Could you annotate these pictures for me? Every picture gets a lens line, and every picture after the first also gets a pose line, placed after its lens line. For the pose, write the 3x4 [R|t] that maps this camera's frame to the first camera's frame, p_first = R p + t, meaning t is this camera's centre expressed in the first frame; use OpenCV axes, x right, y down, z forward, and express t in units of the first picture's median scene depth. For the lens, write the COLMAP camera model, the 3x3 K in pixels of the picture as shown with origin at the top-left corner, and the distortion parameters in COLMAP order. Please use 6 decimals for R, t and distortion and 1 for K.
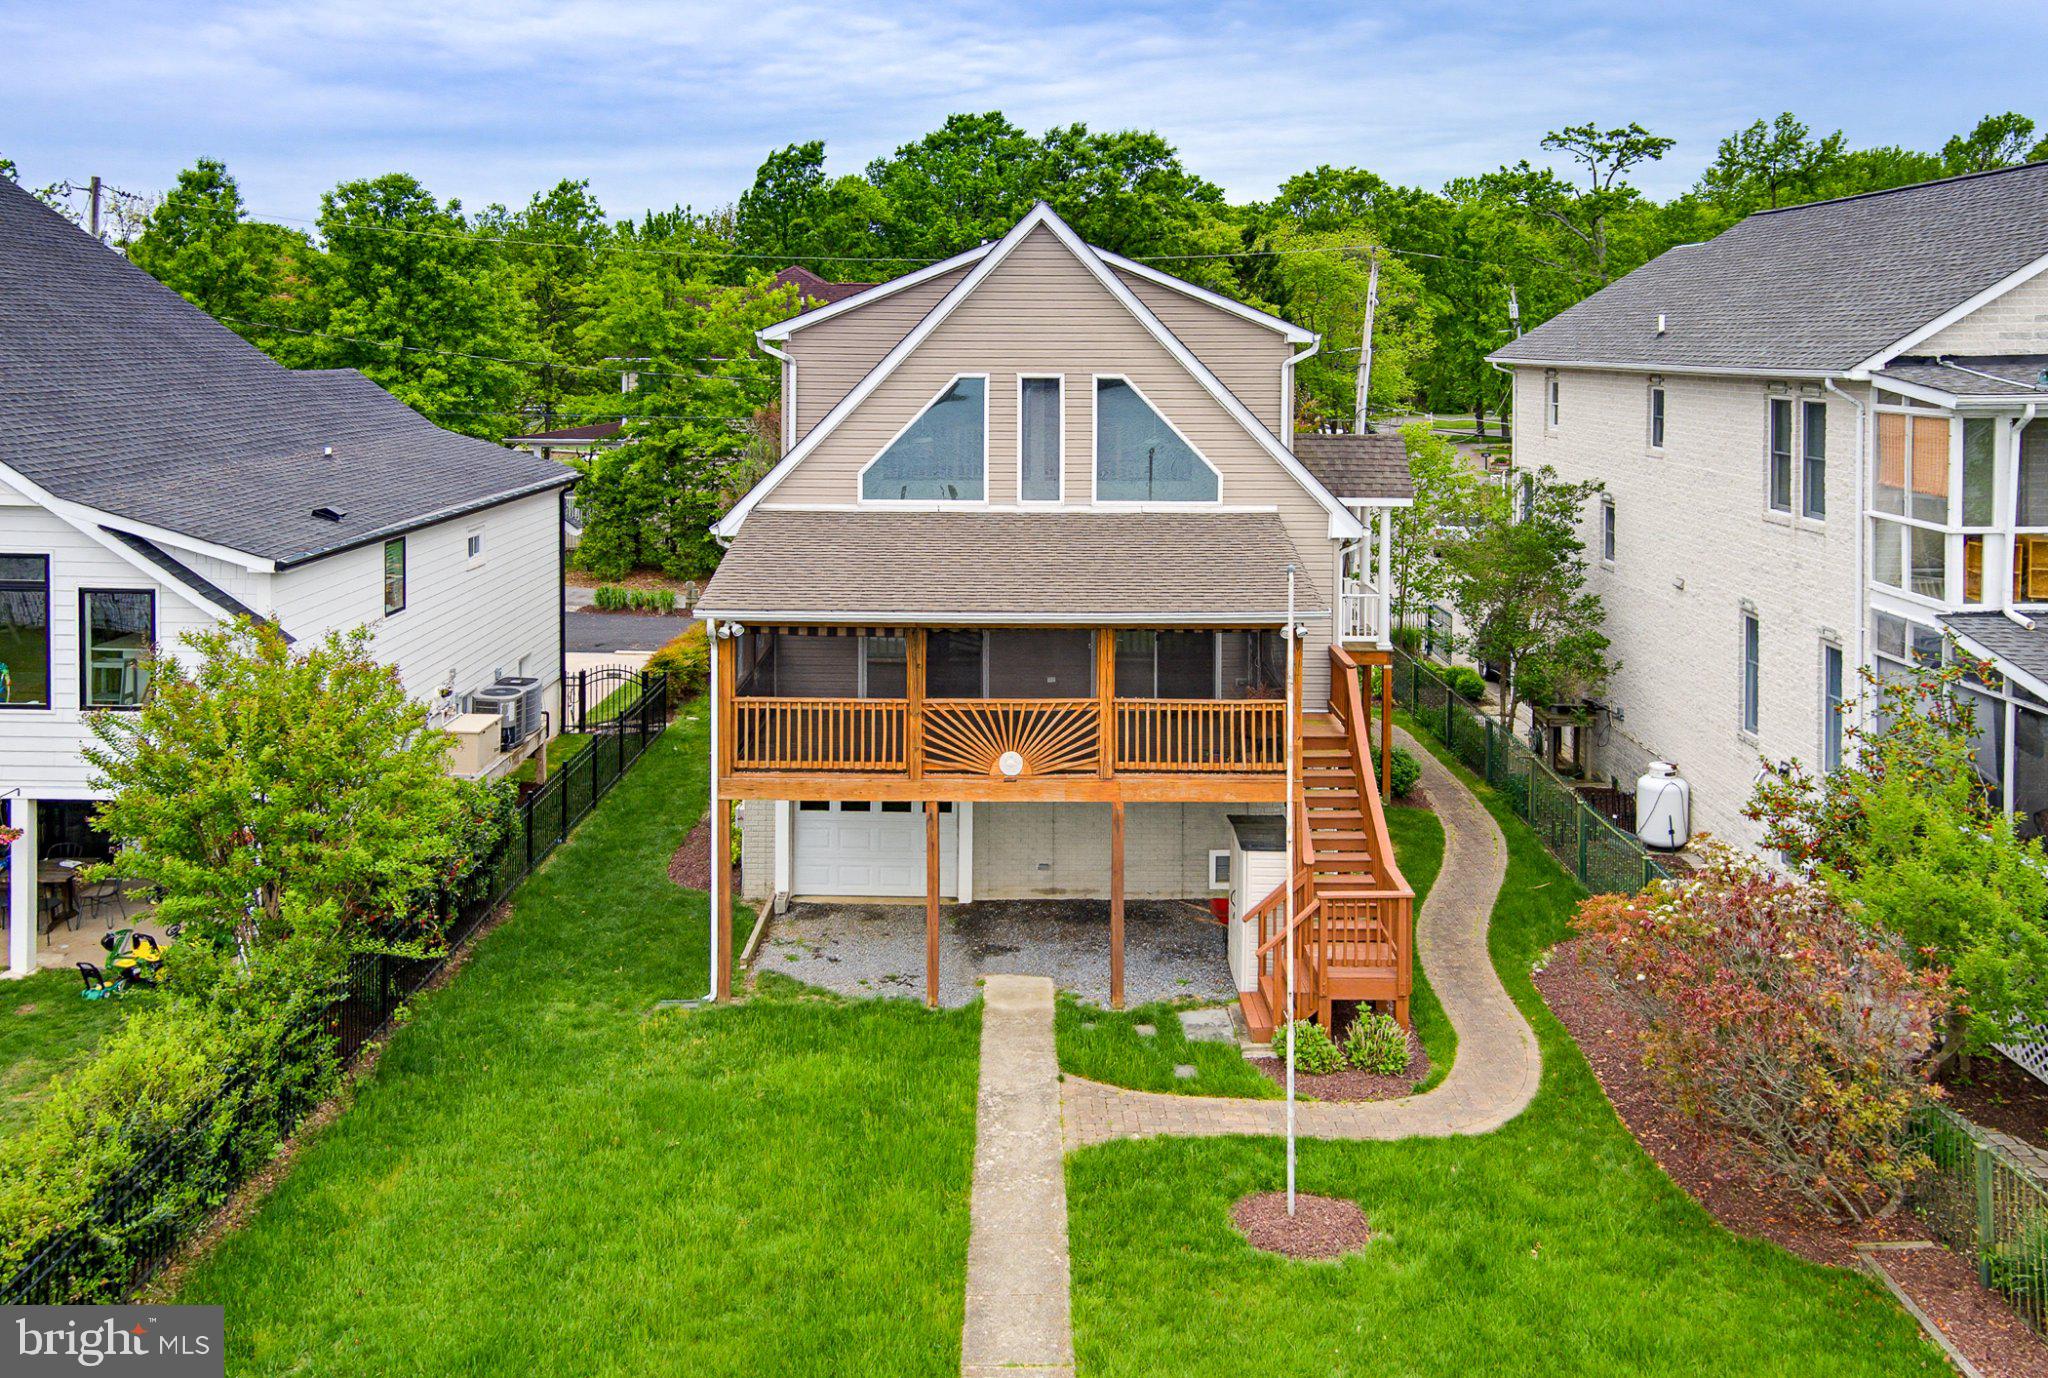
lens RADIAL K [[1612.8, 0, 1014.8], [0, 1612.8, 450.2], [0, 0, 1]] dist [-0.000503, 0.146590]
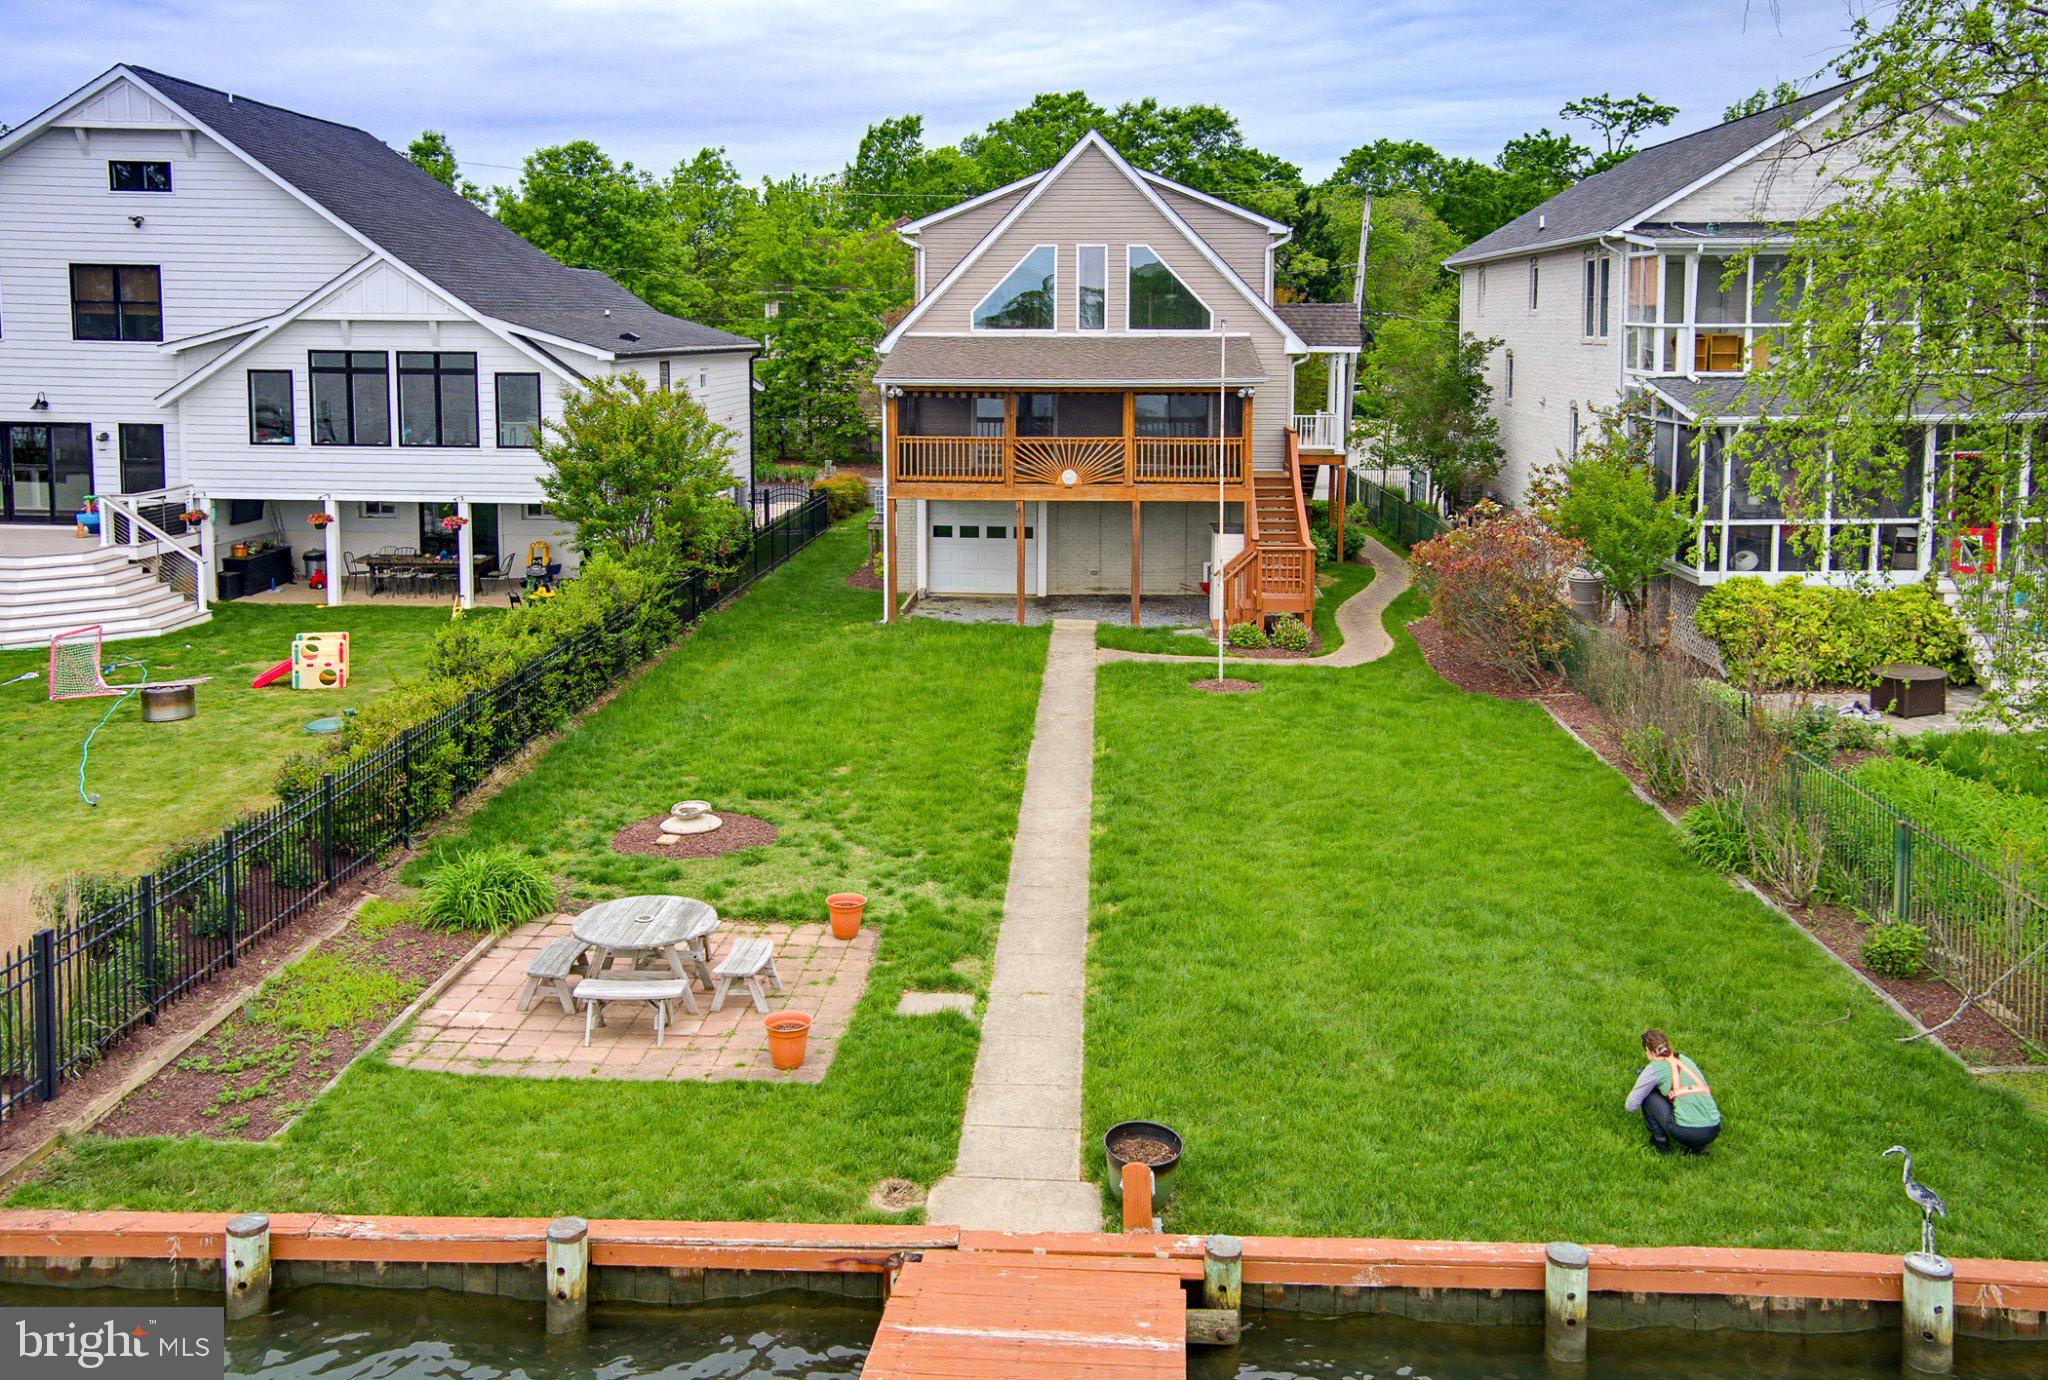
lens RADIAL K [[1598.8, 0, 1030.7], [0, 1598.8, 503.9], [0, 0, 1]] dist [0.009608, 0.008055]
pose [[0.999000, 0.002114, -0.044664, 0.025301], [-0.000295, 0.999172, 0.040696, 0.130668], [0.044713, -0.040643, 0.998173, -0.488724]]
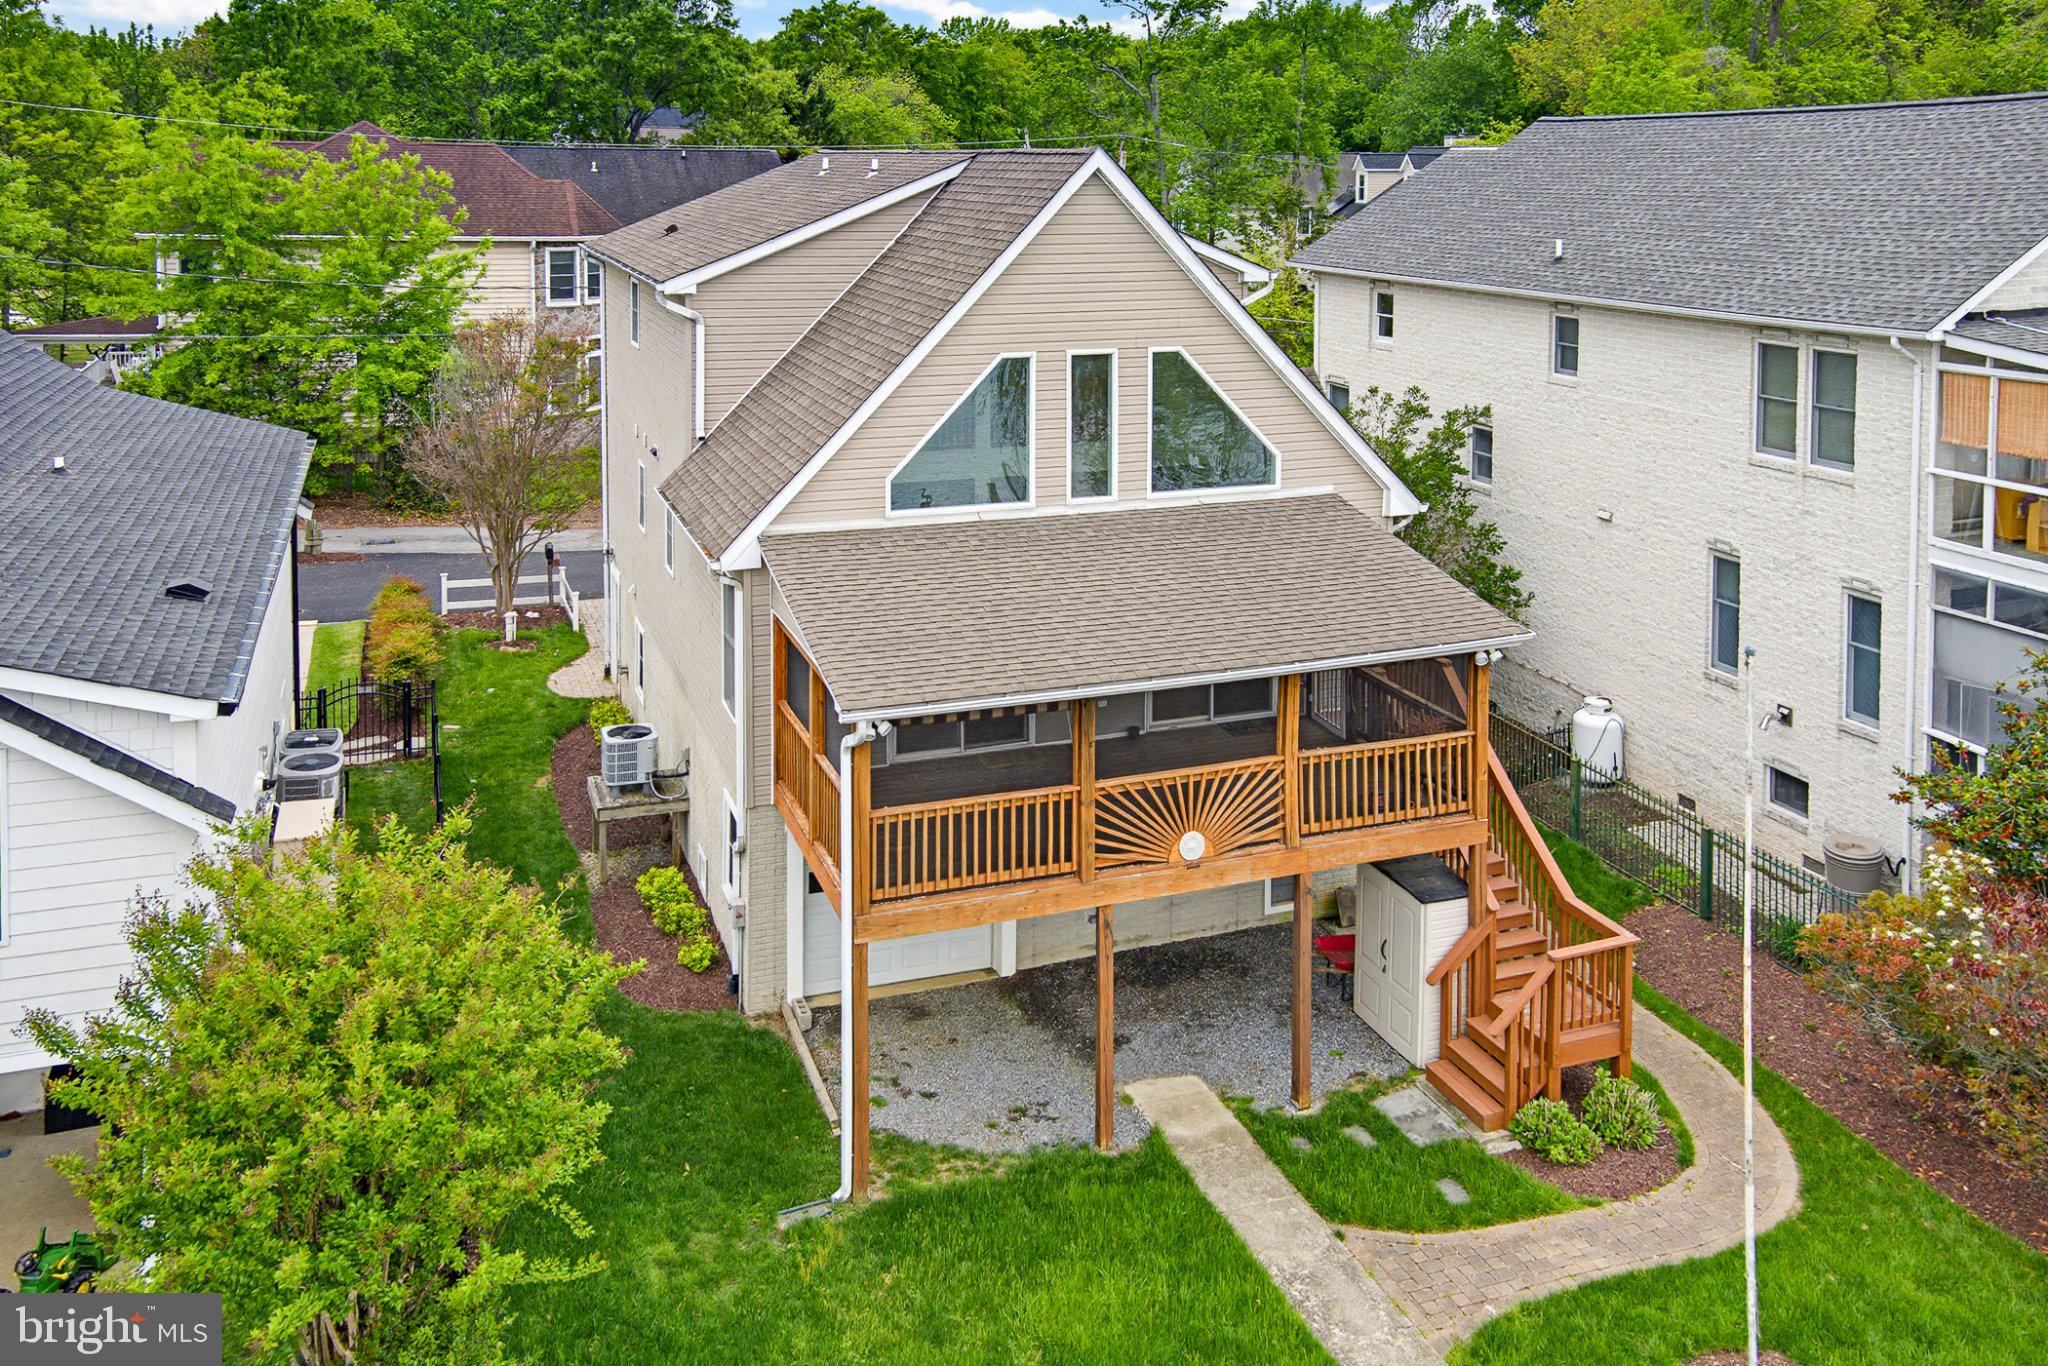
lens RADIAL K [[1631.1, 0, 988.4], [0, 1631.1, 284.3], [0, 0, 1]] dist [0.009300, 0.009657]
pose [[0.940089, -0.025251, 0.339993, -0.320458], [0.021057, 0.999650, 0.016020, -0.094576], [-0.340278, -0.007901, 0.940292, 0.200522]]
